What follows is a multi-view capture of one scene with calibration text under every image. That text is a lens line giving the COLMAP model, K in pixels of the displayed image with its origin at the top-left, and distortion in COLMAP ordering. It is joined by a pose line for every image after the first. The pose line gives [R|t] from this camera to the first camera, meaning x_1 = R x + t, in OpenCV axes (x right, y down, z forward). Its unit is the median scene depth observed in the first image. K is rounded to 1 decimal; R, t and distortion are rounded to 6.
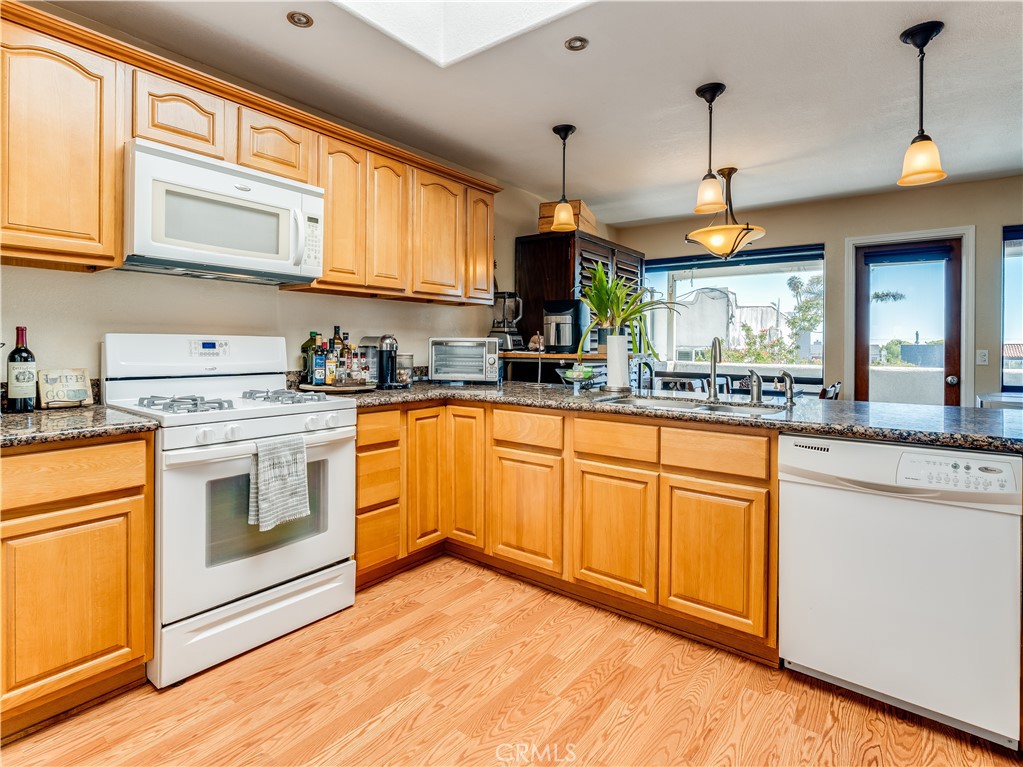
lens RADIAL K [[524.1, 0, 507.5], [0, 524.1, 349.2], [0, 0, 1]] dist [-0.002942, 0.000005]
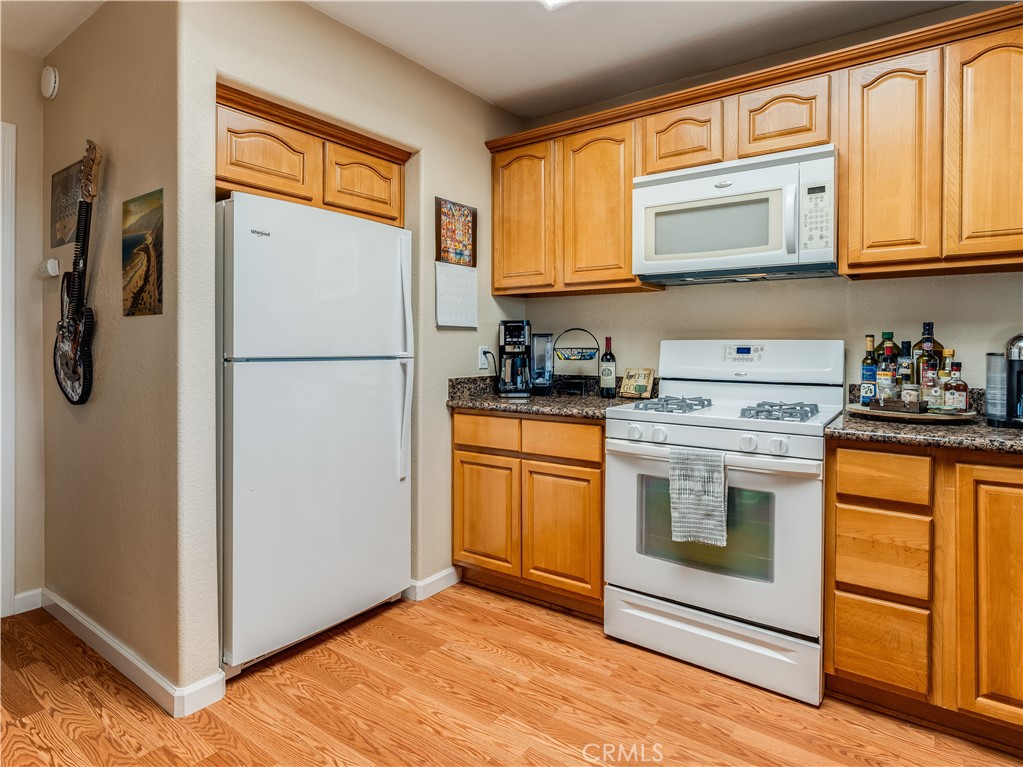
lens RADIAL K [[593.2, 0, 506.2], [0, 593.2, 347.8], [0, 0, 1]] dist [-0.001823, 0.001655]
pose [[0.021405, -0.003854, -0.999763, 0.596387], [-0.010290, 0.999939, -0.004075, -0.003788], [0.999718, 0.010375, 0.021364, 0.620791]]
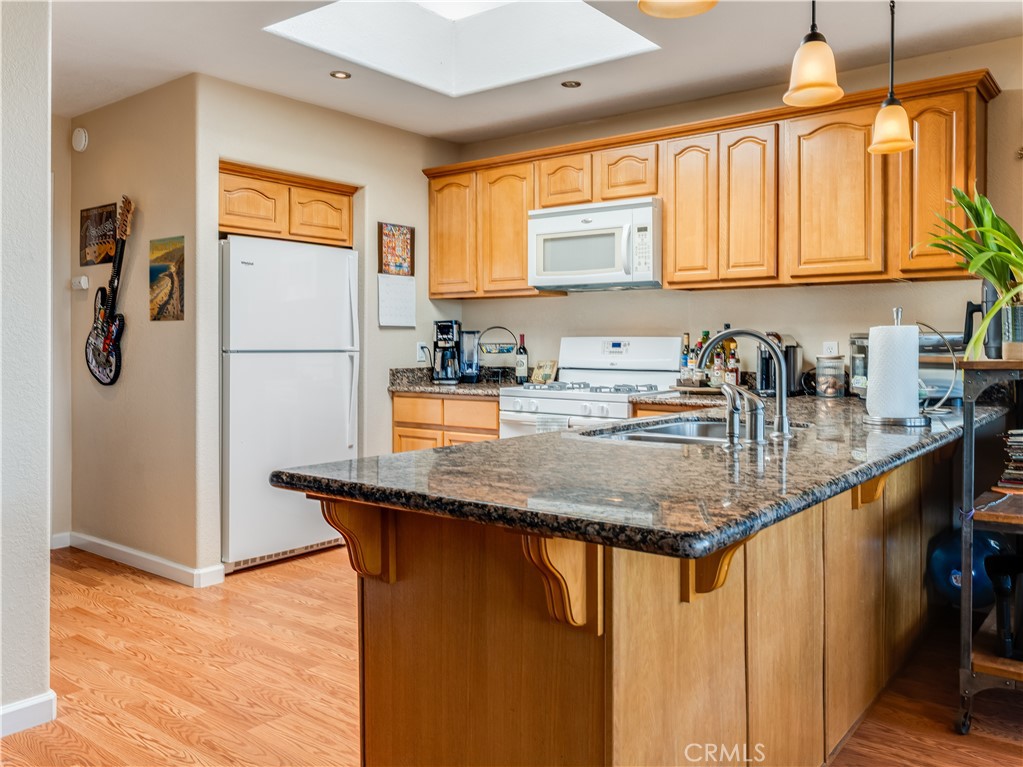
lens RADIAL K [[850.3, 0, 511.5], [0, 850.3, 348.3], [0, 0, 1]] dist [0.001543, 0.001525]
pose [[-0.005017, -0.000117, -0.999987, 1.655943], [-0.009773, 0.999952, -0.000068, 0.003200], [0.999940, 0.009772, -0.005018, 0.880726]]
